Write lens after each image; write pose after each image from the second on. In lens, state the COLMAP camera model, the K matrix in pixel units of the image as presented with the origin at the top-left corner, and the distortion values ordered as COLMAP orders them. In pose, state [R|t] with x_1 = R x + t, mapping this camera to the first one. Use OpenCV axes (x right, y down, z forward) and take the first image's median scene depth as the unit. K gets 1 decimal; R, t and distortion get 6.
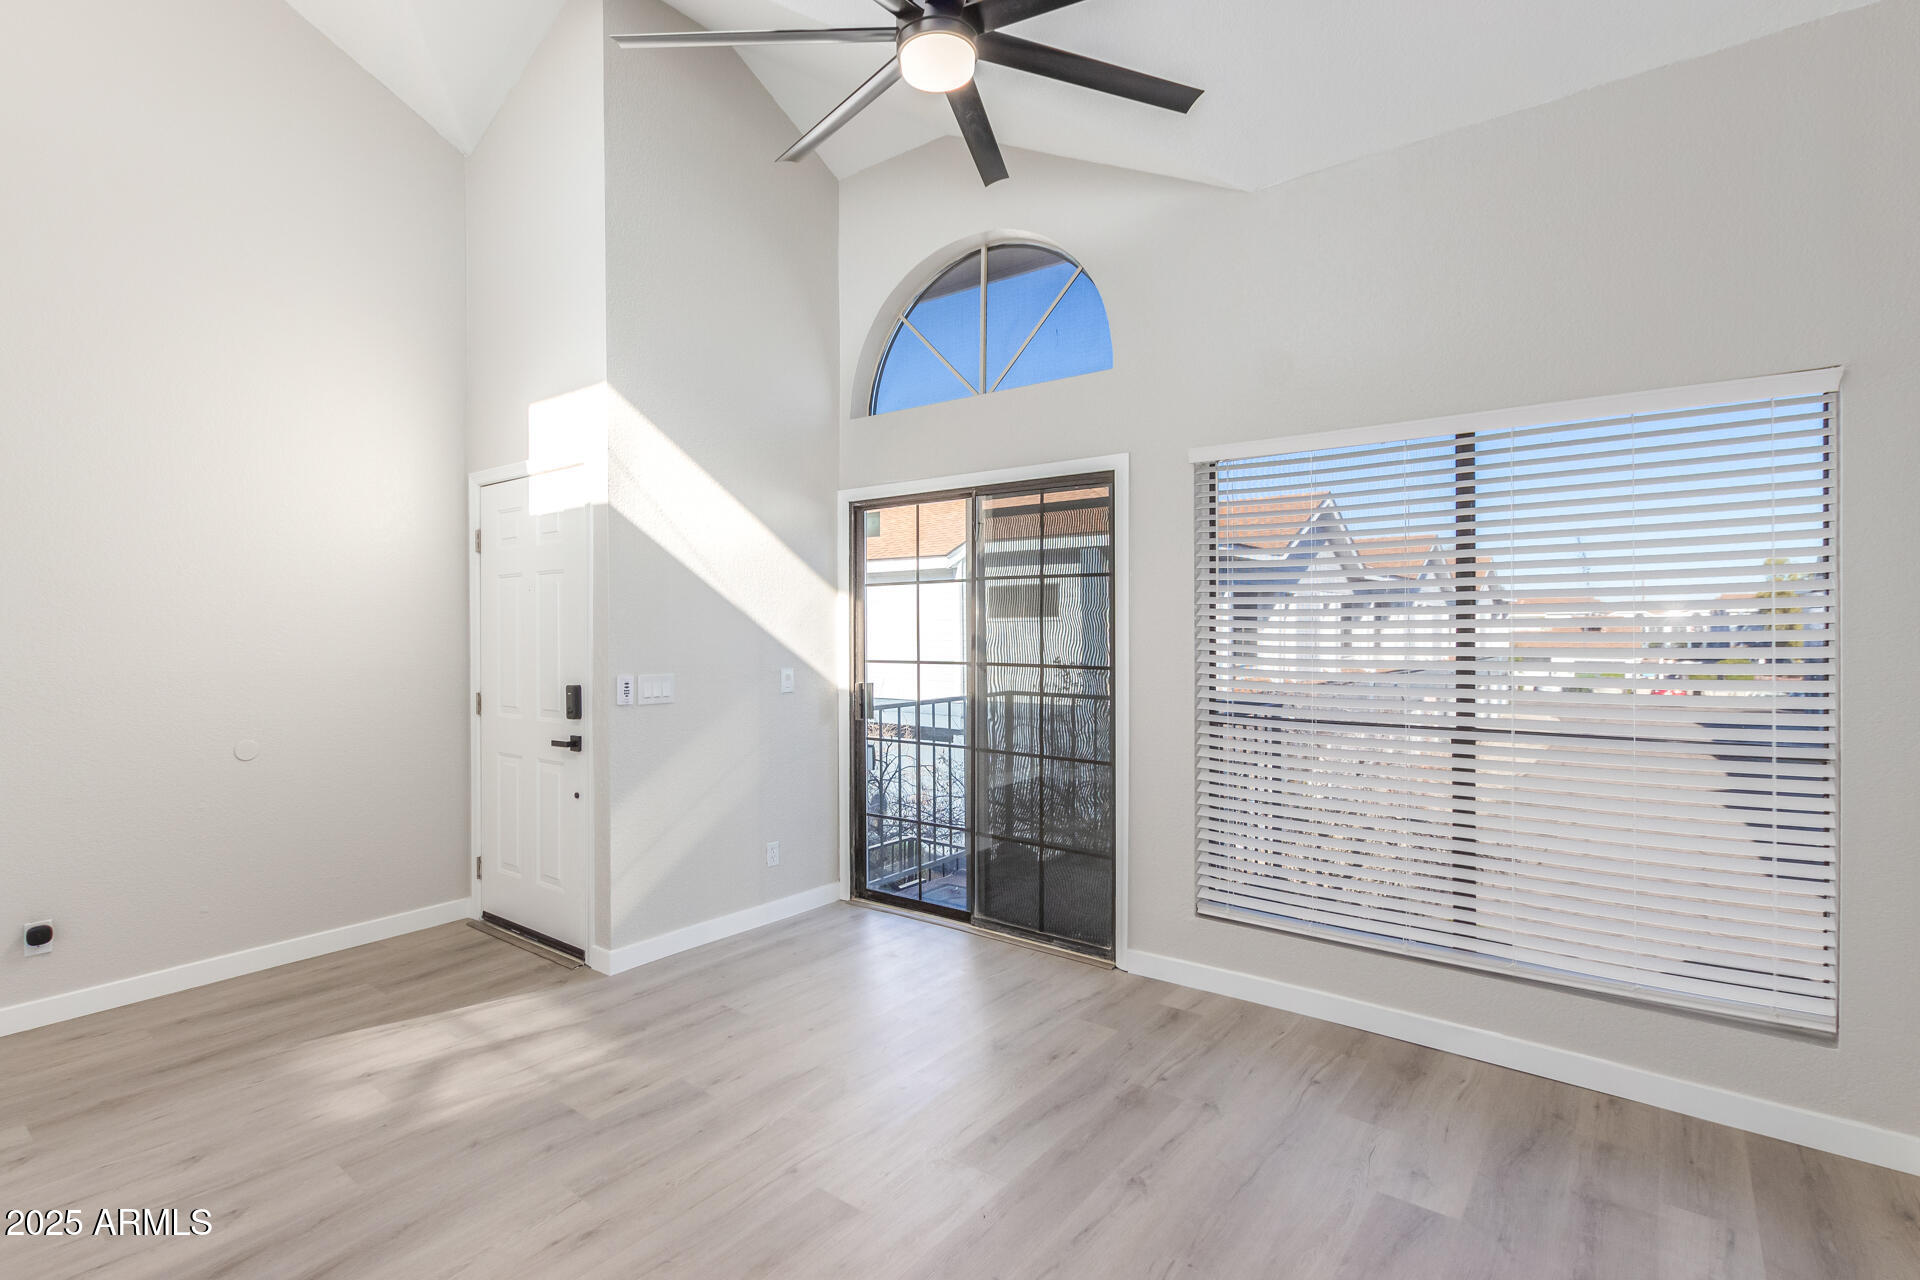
lens RADIAL K [[892.2, 0, 927.1], [0, 892.2, 620.1], [0, 0, 1]] dist [0.002603, 0.000261]
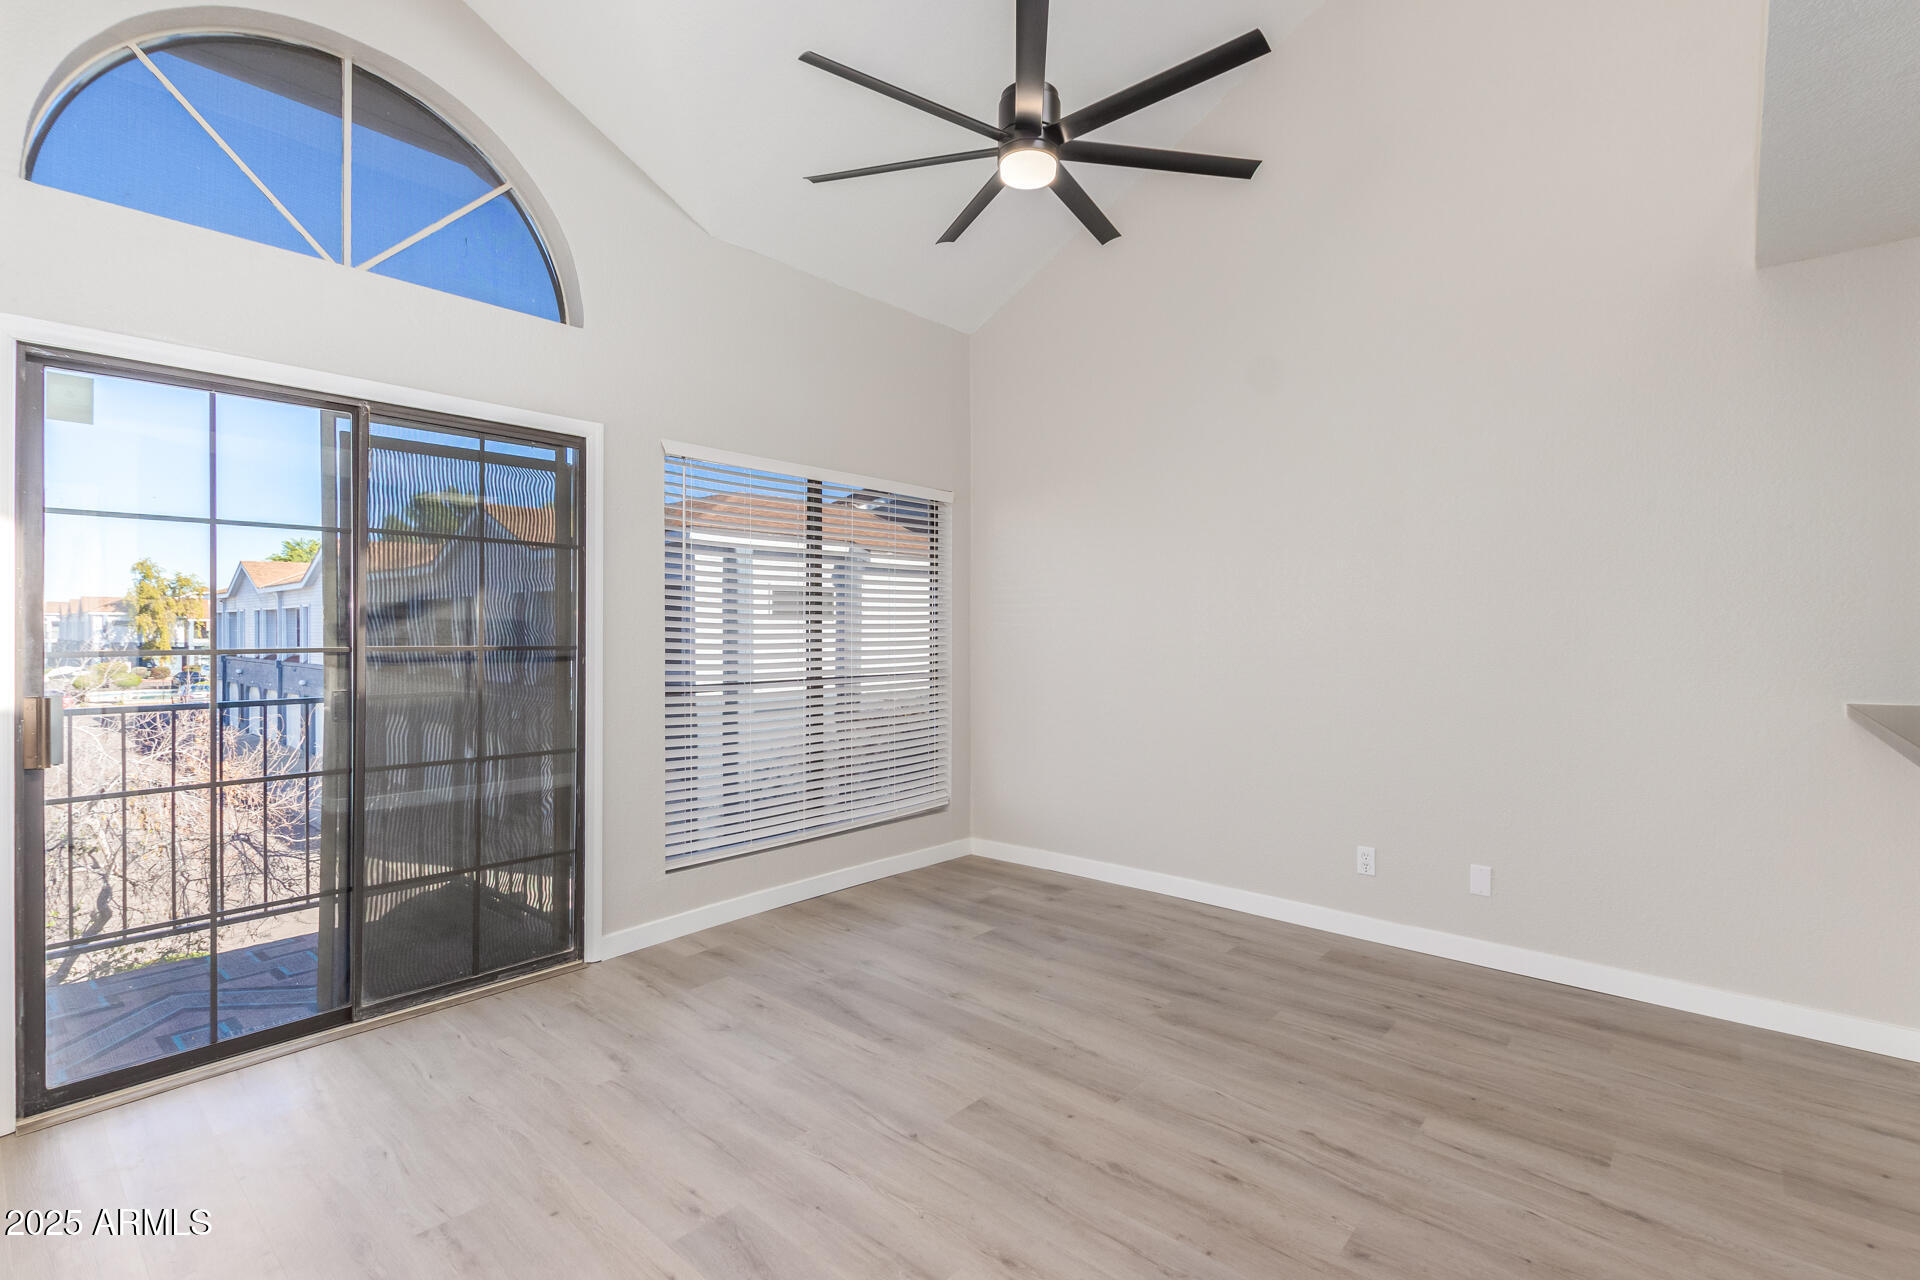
lens RADIAL K [[892.2, 0, 927.1], [0, 892.2, 620.1], [0, 0, 1]] dist [0.002603, 0.000261]
pose [[0.070291, 0.019534, 0.997335, -0.736809], [-0.002372, 0.999809, -0.019415, 0.045298], [-0.997524, -0.001001, 0.070324, 0.595154]]
